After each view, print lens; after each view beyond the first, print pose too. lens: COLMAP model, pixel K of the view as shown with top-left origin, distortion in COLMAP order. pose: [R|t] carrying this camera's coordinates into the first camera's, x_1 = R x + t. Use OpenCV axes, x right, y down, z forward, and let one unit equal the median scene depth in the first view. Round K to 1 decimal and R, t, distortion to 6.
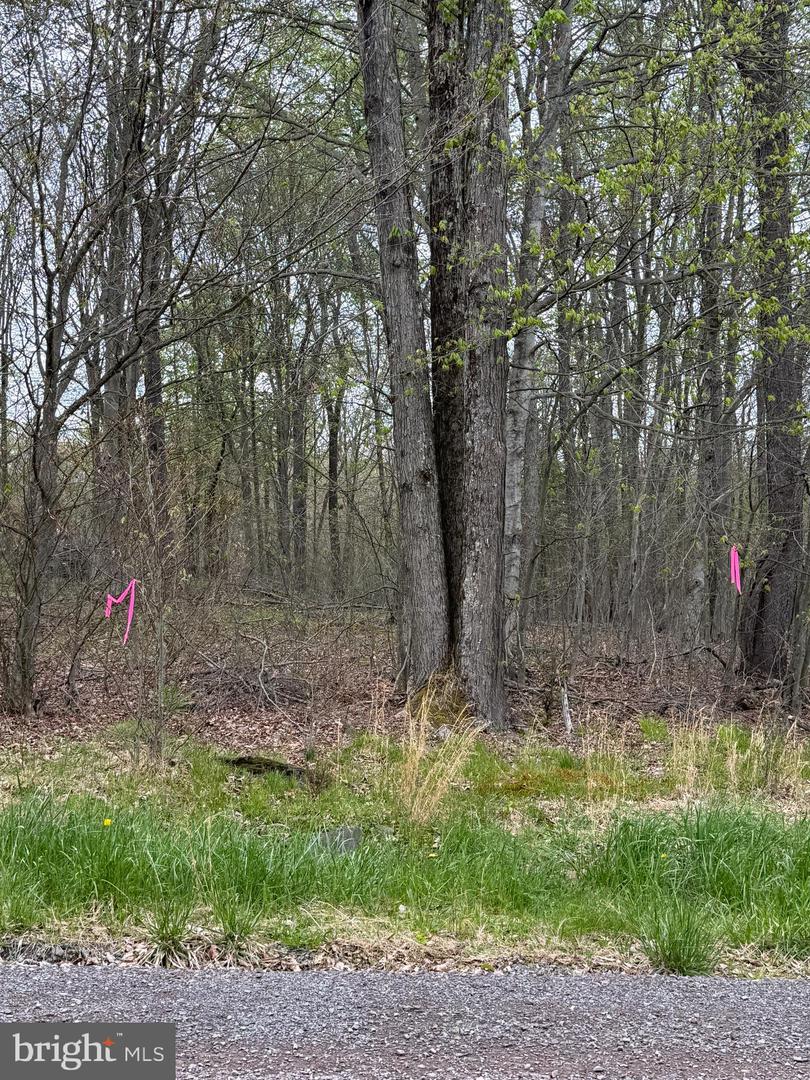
lens RADIAL K [[1358.6, 0, 401.5], [0, 1358.6, 534.0], [0, 0, 1]] dist [0.143719, 0.000000]
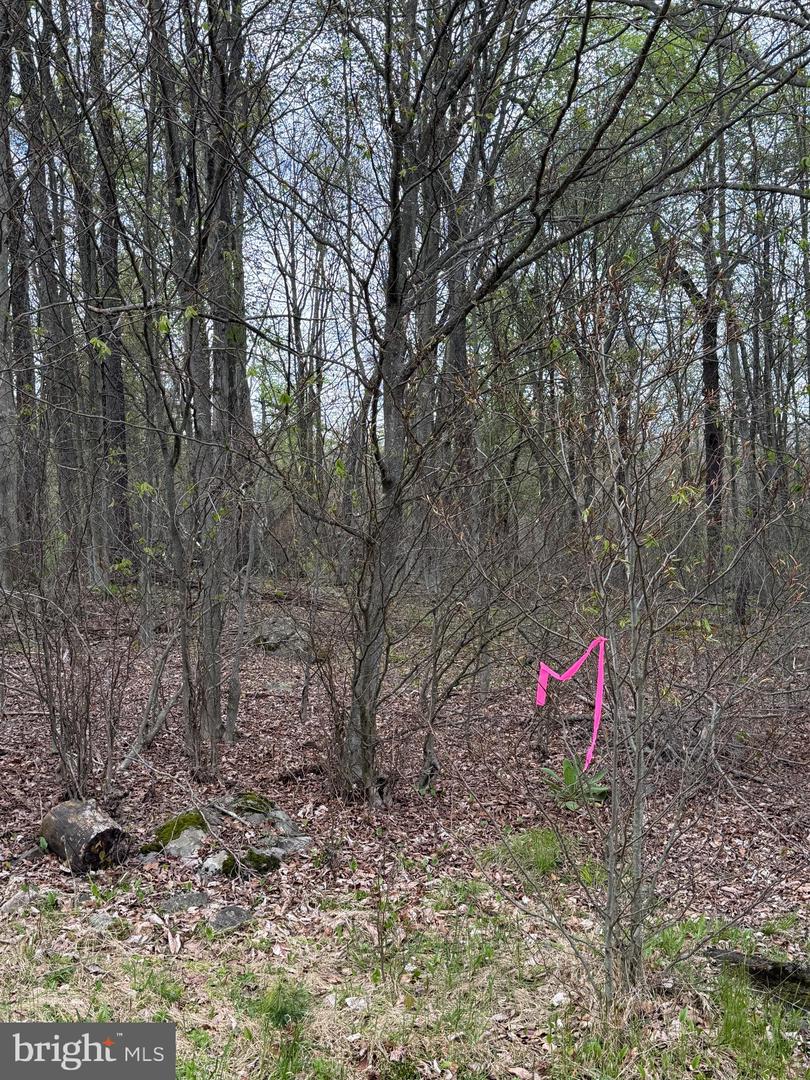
lens RADIAL K [[1219.4, 0, 405.2], [0, 1219.4, 538.8], [0, 0, 1]] dist [0.095249, 0.000000]
pose [[0.977813, -0.005748, -0.209402, -0.139082], [0.009446, 0.999817, 0.016662, -0.007179], [0.209268, -0.018271, 0.977688, 0.453814]]
